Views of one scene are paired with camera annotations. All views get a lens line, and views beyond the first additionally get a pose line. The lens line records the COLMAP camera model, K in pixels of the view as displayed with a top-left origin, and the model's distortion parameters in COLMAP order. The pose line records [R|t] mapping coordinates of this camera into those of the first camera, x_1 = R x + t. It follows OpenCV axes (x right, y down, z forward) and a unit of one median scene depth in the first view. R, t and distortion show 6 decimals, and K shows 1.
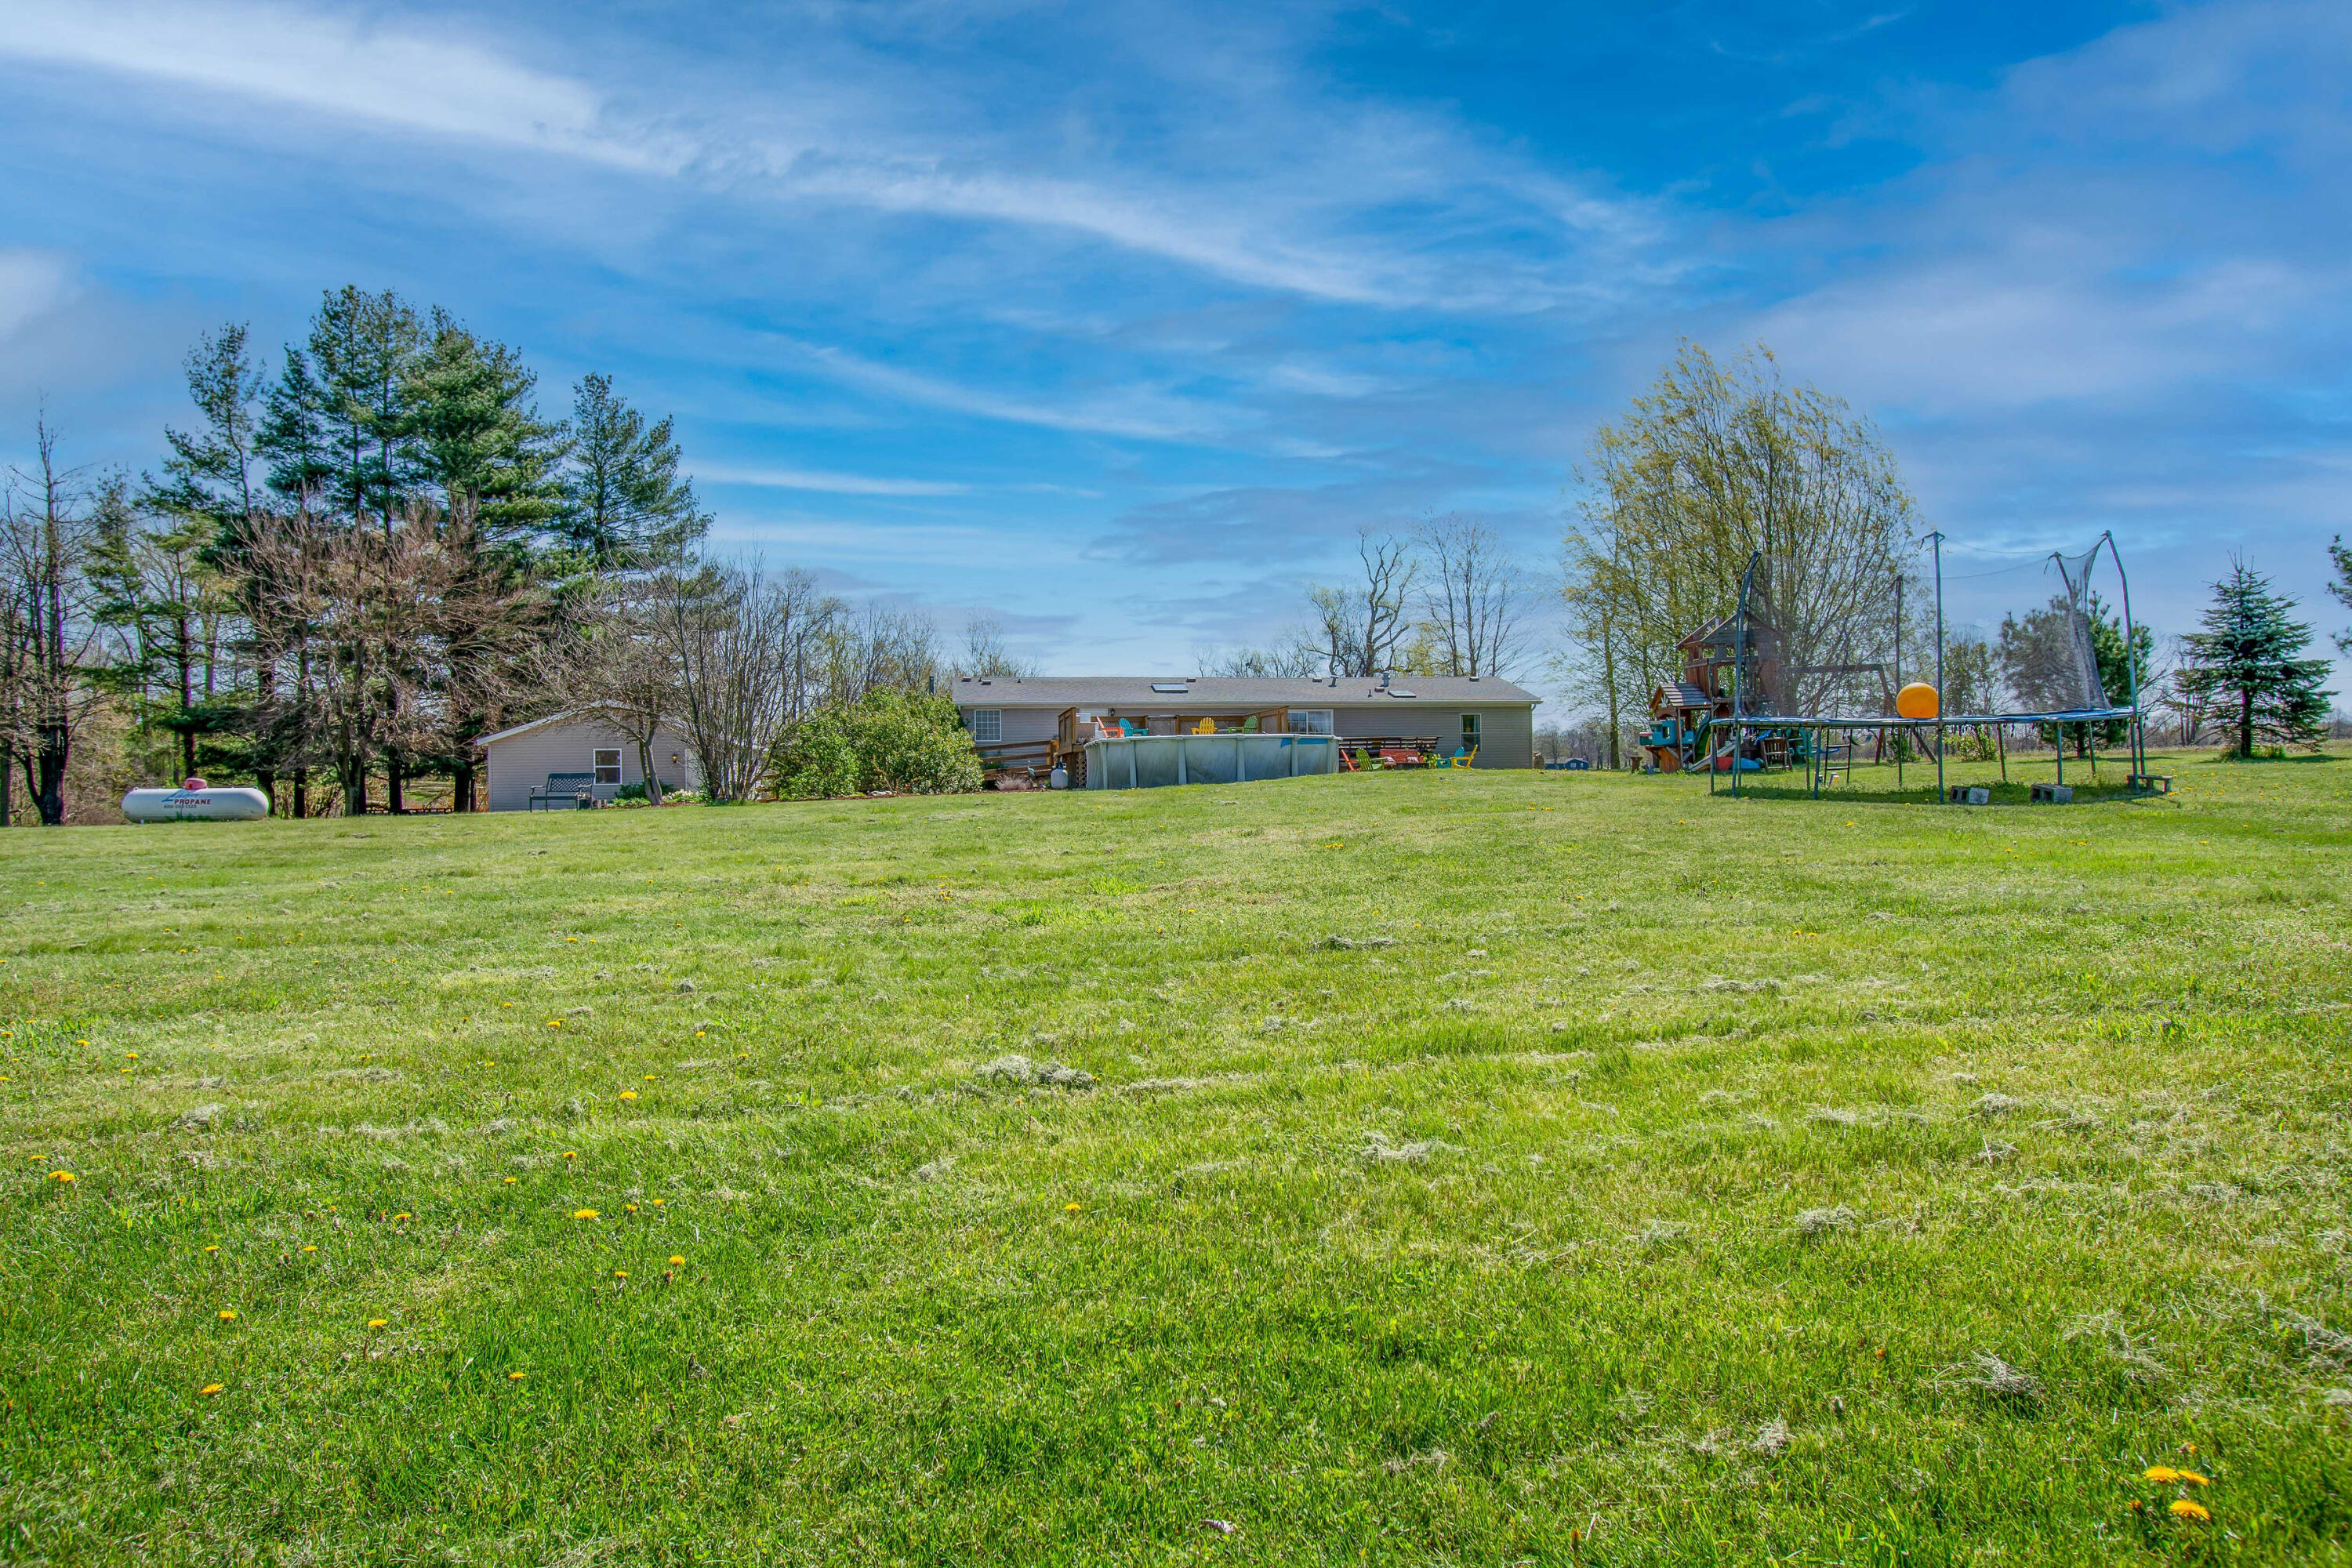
lens RADIAL K [[1406.3, 0, 1165.5], [0, 1406.3, 774.7], [0, 0, 1]] dist [-0.011274, -0.001376]
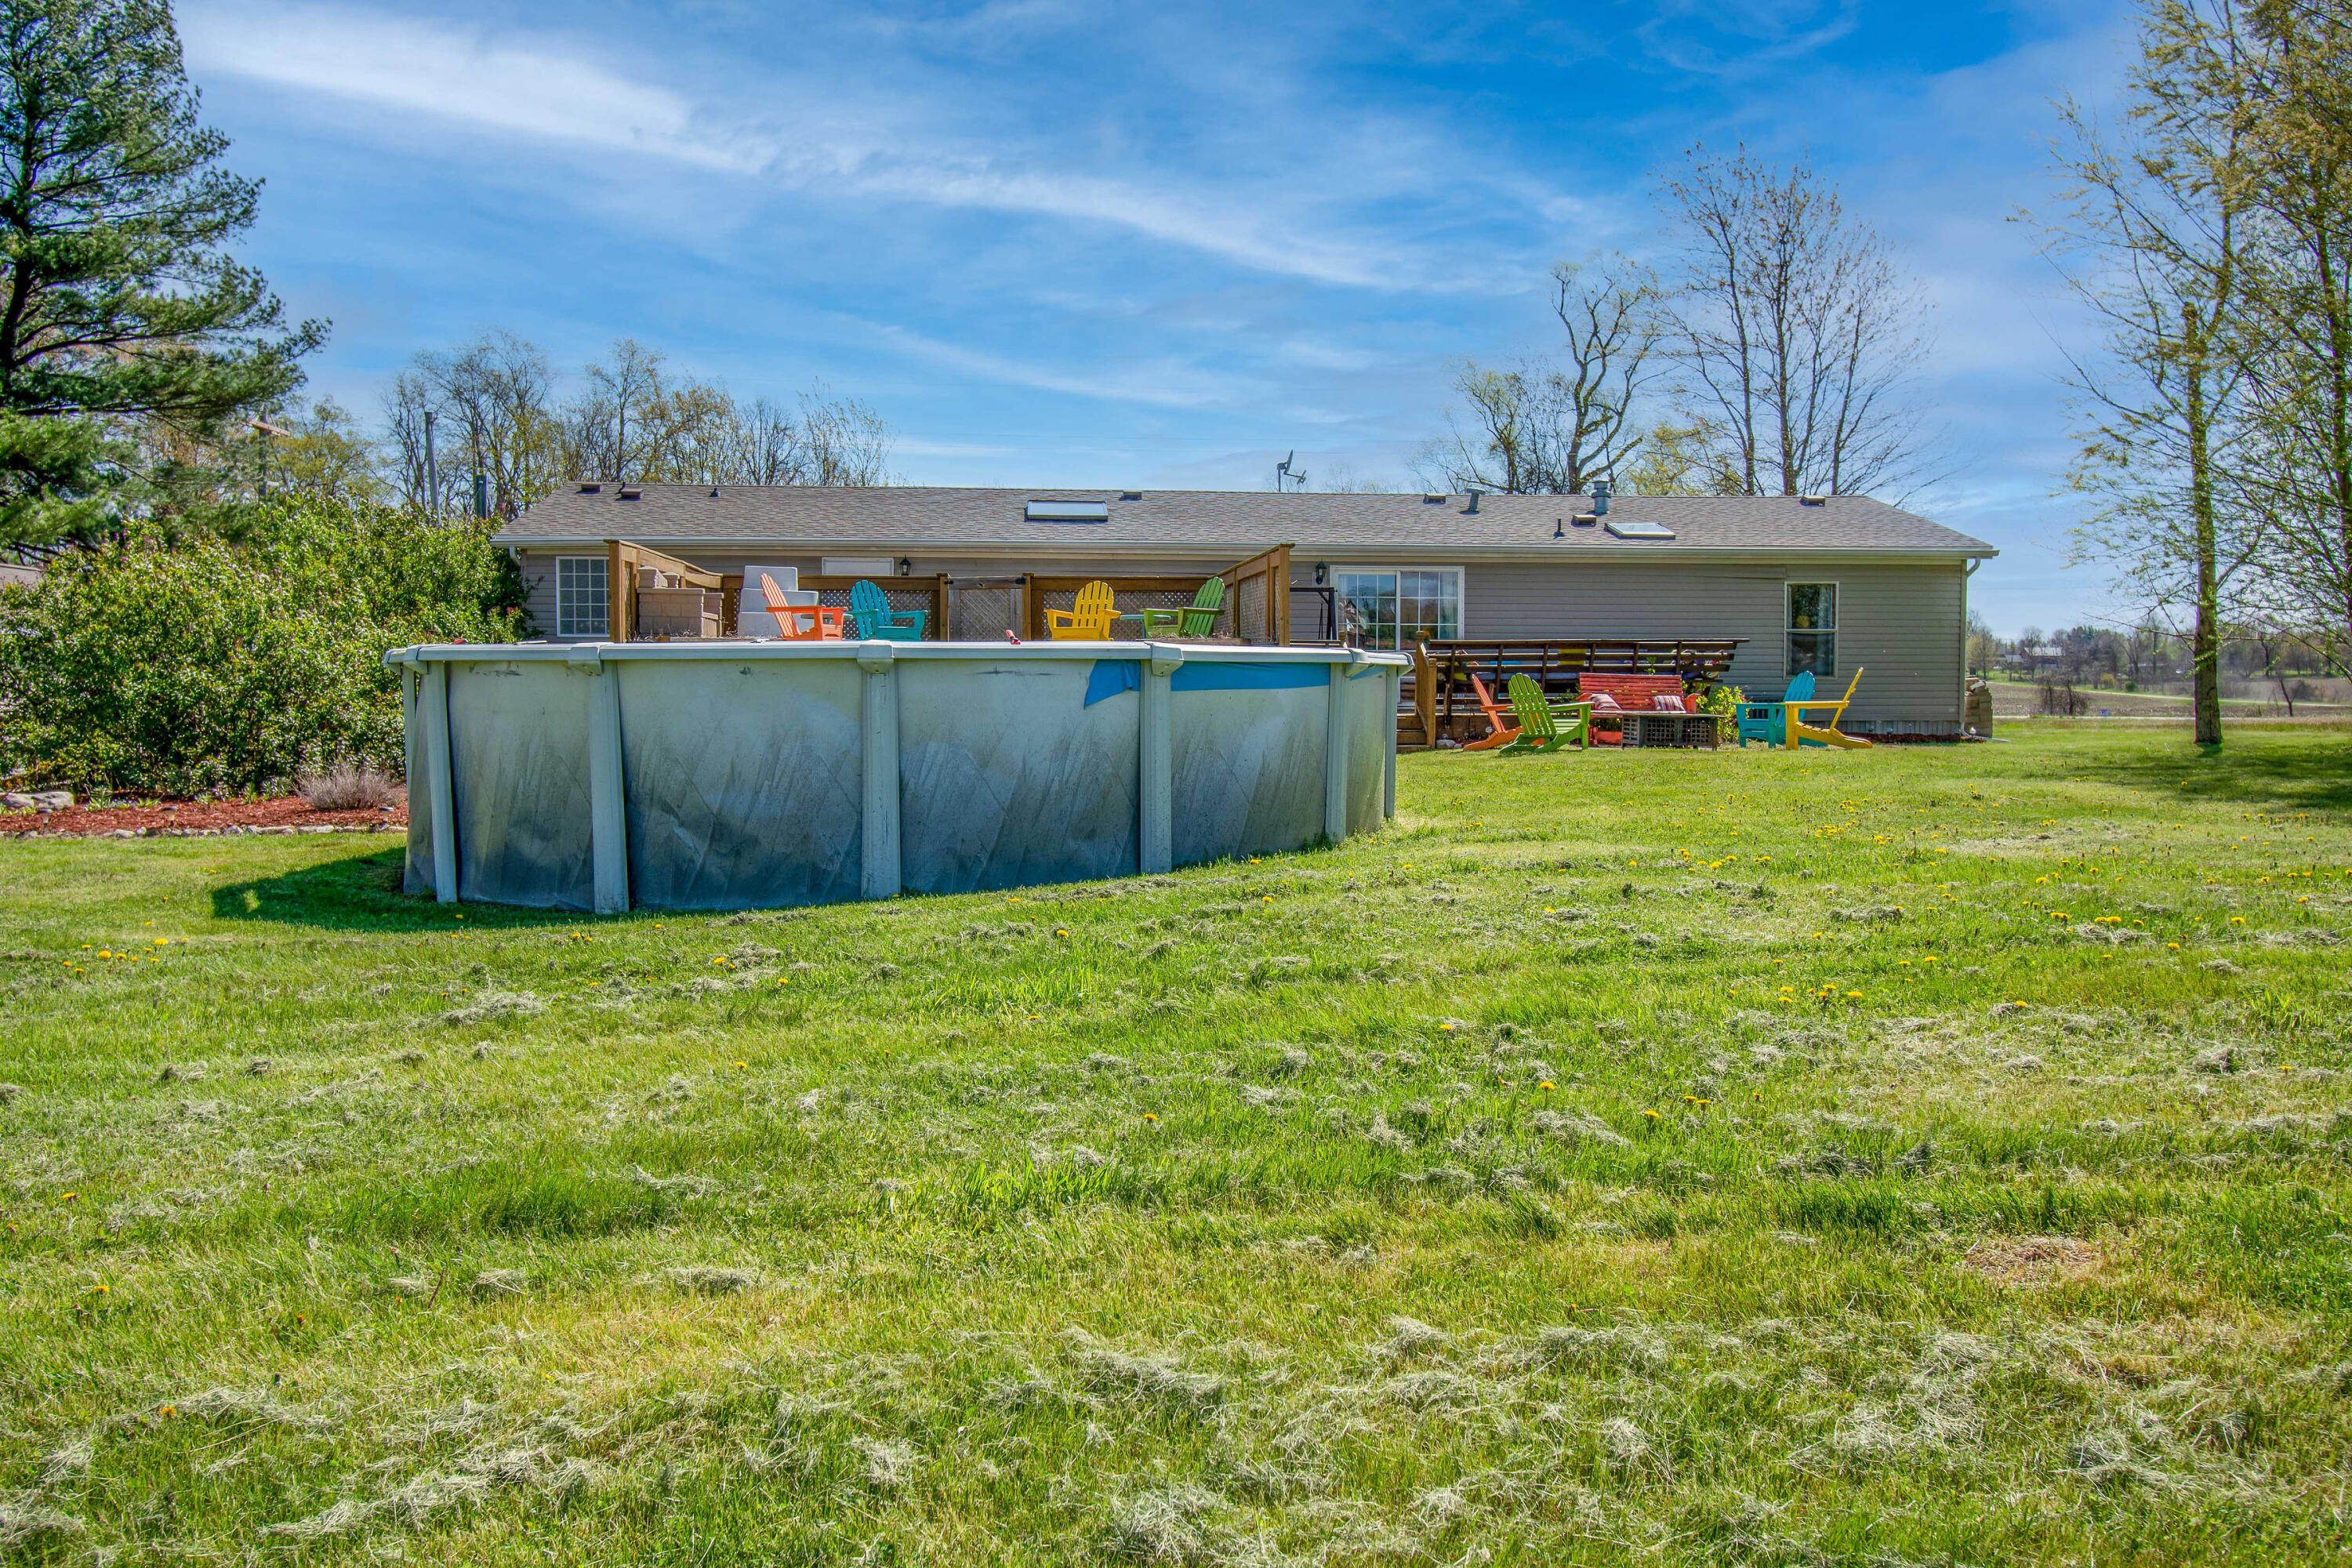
lens RADIAL K [[2039.8, 0, 1175.3], [0, 2039.8, 784.6], [0, 0, 1]] dist [0.030354, 0.002949]
pose [[0.998836, 0.017026, -0.045133, 0.047115], [-0.014464, 0.998298, 0.056490, -0.012260], [0.046018, -0.055772, 0.997383, 0.304691]]
